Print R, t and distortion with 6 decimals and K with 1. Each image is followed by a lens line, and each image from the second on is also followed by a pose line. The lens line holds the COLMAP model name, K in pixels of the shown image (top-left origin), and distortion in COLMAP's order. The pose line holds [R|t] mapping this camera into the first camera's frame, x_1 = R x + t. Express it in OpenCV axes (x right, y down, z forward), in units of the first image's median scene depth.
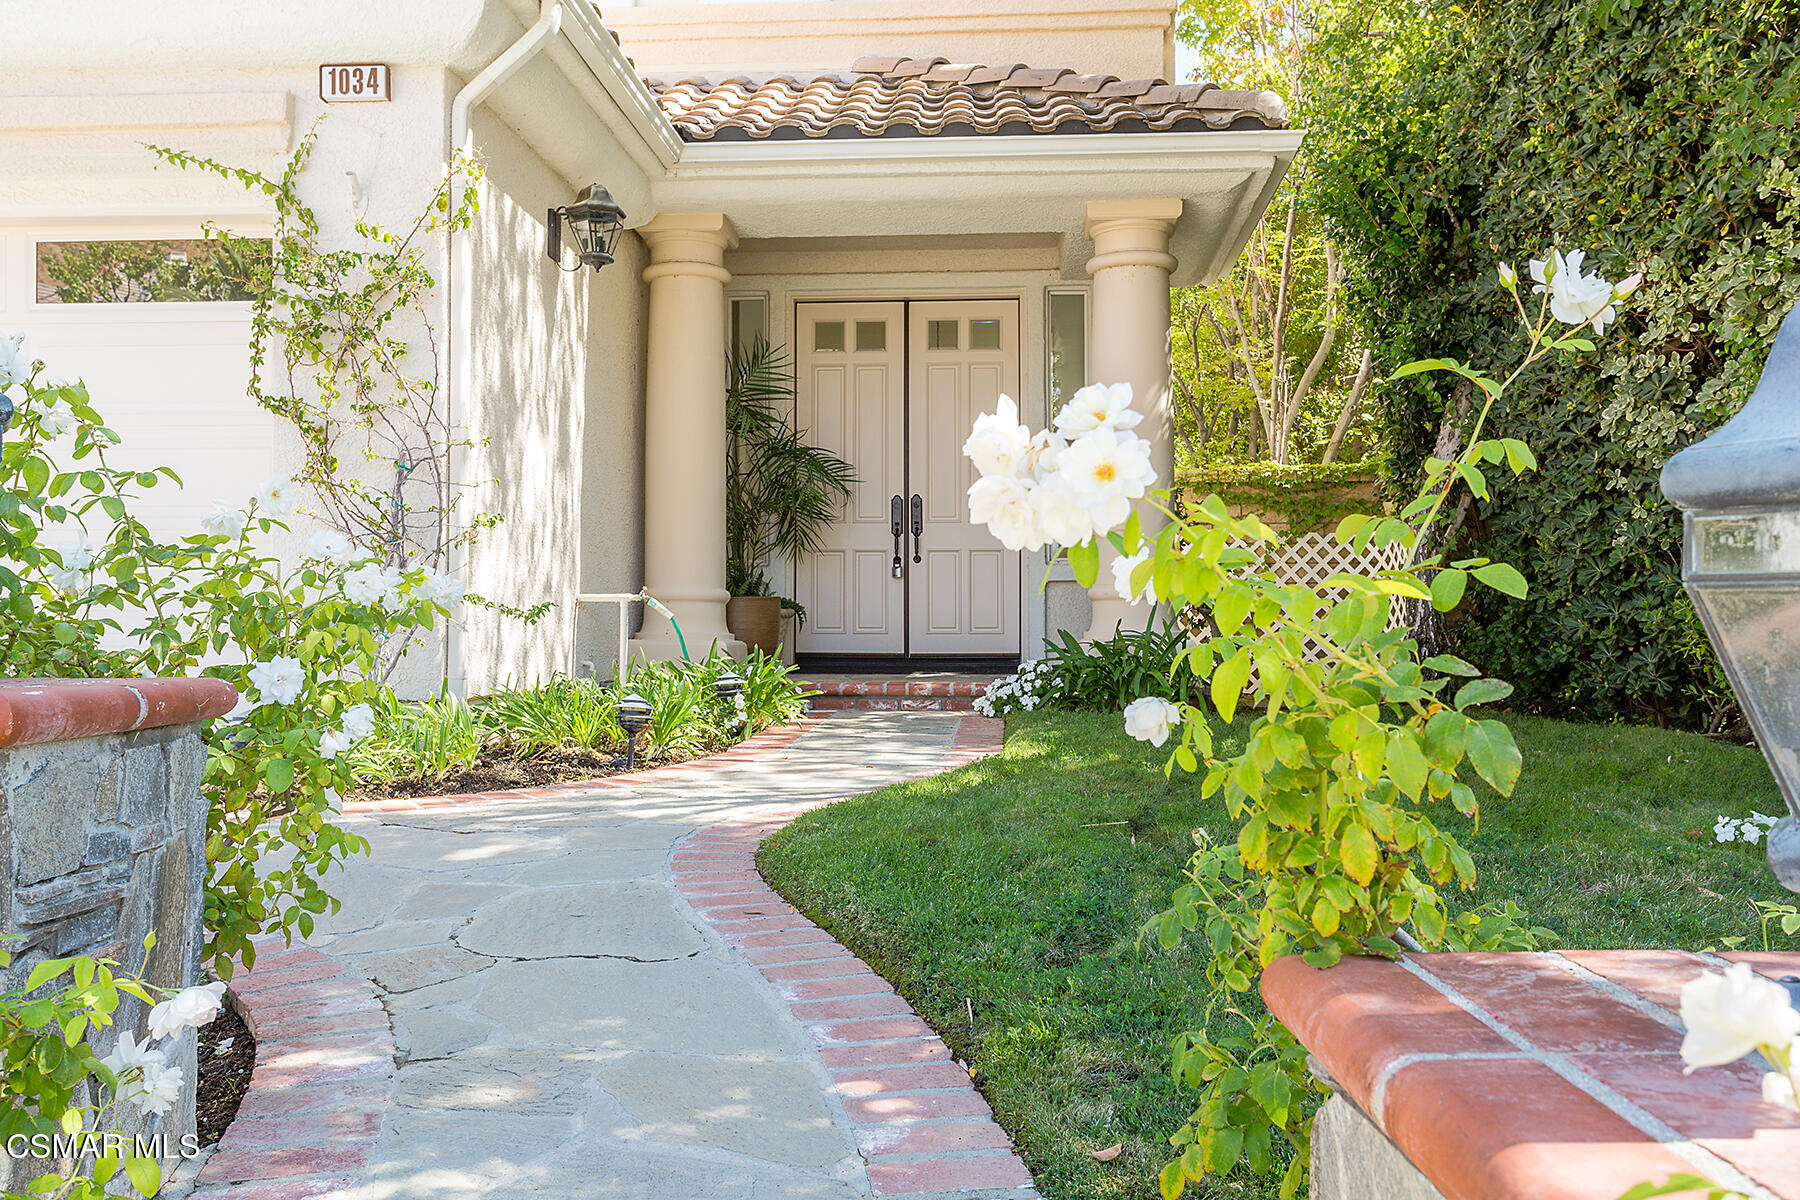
lens RADIAL K [[1435.4, 0, 902.2], [0, 1435.4, 593.0], [0, 0, 1]] dist [0.006091, 0.002699]
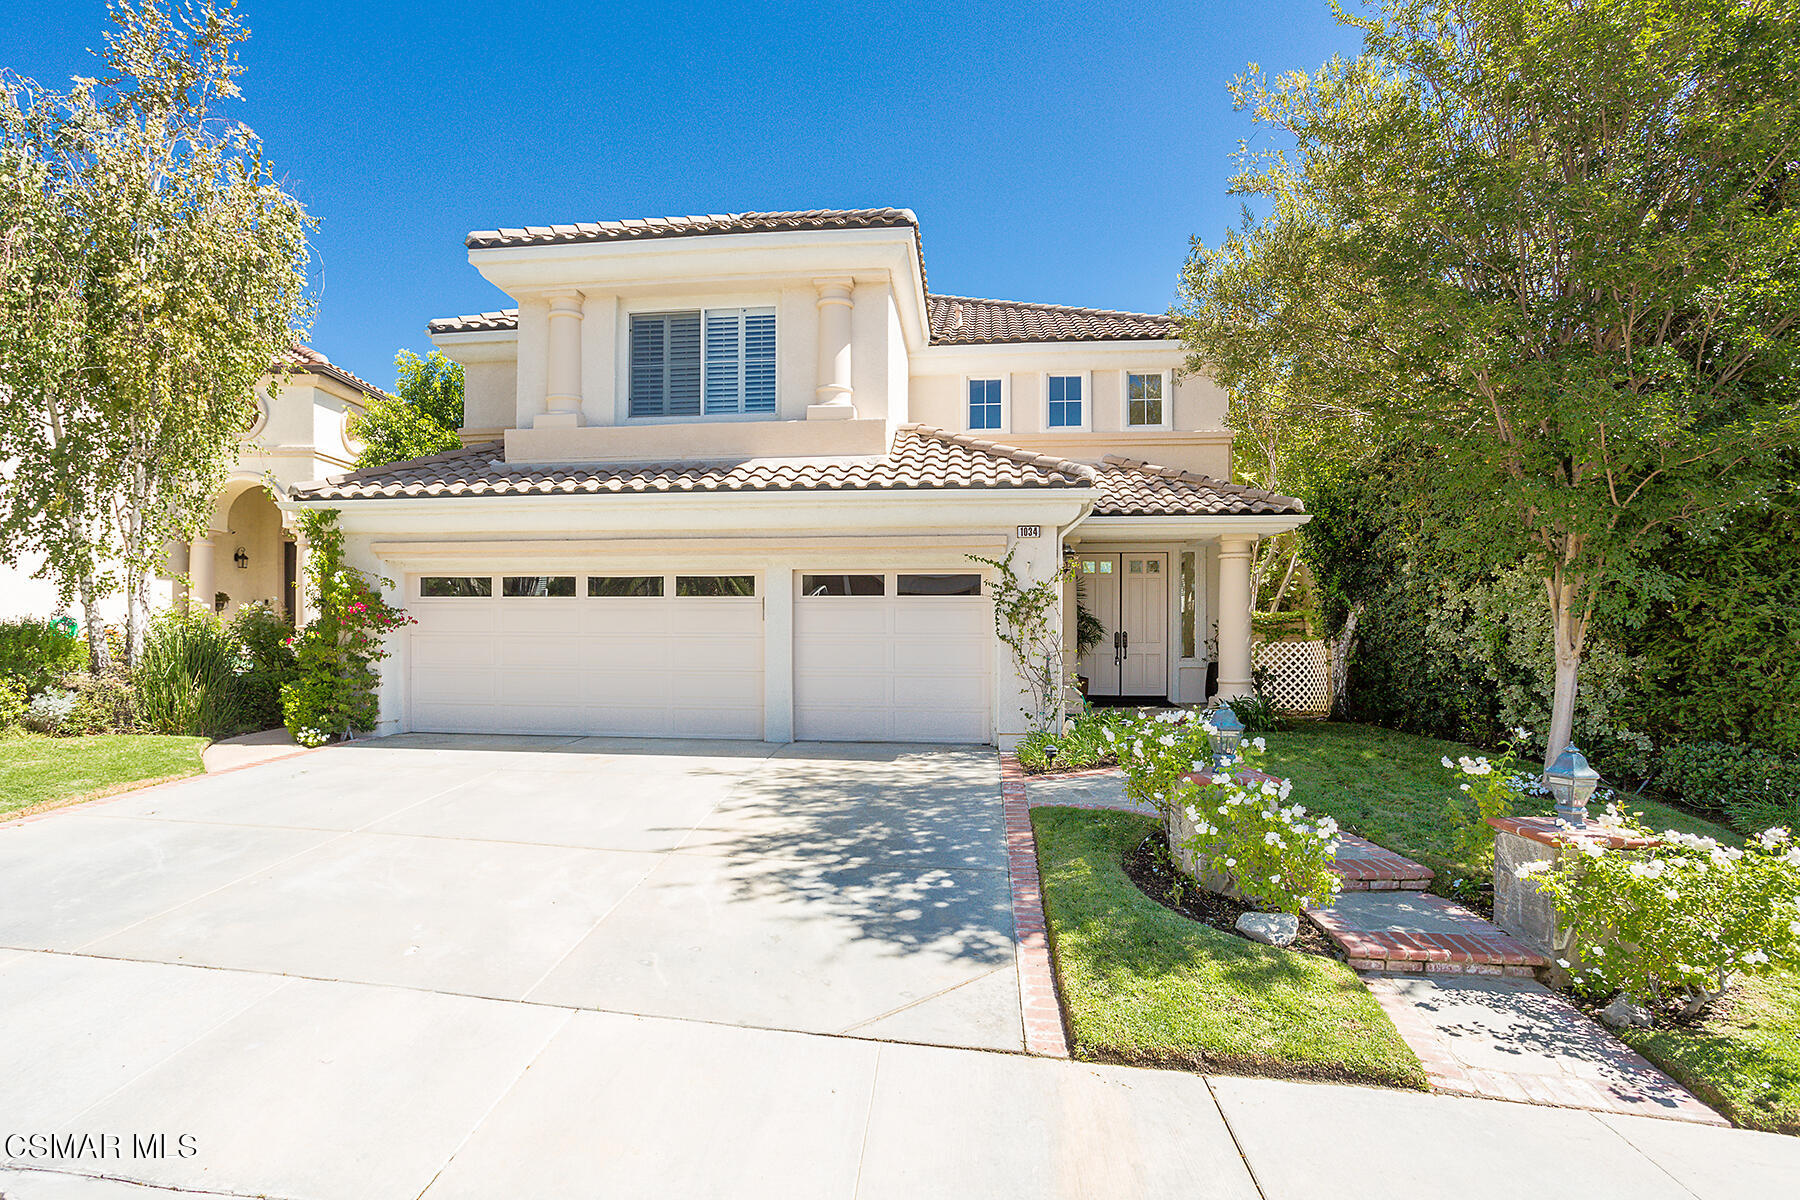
lens RADIAL K [[854.1, 0, 895.8], [0, 854.1, 613.6], [0, 0, 1]] dist [0.001102, 0.000675]
pose [[0.999986, 0.002794, -0.004453, -0.495298], [-0.002726, 0.999881, 0.015207, -0.157846], [0.004495, -0.015194, 0.999874, -0.618273]]
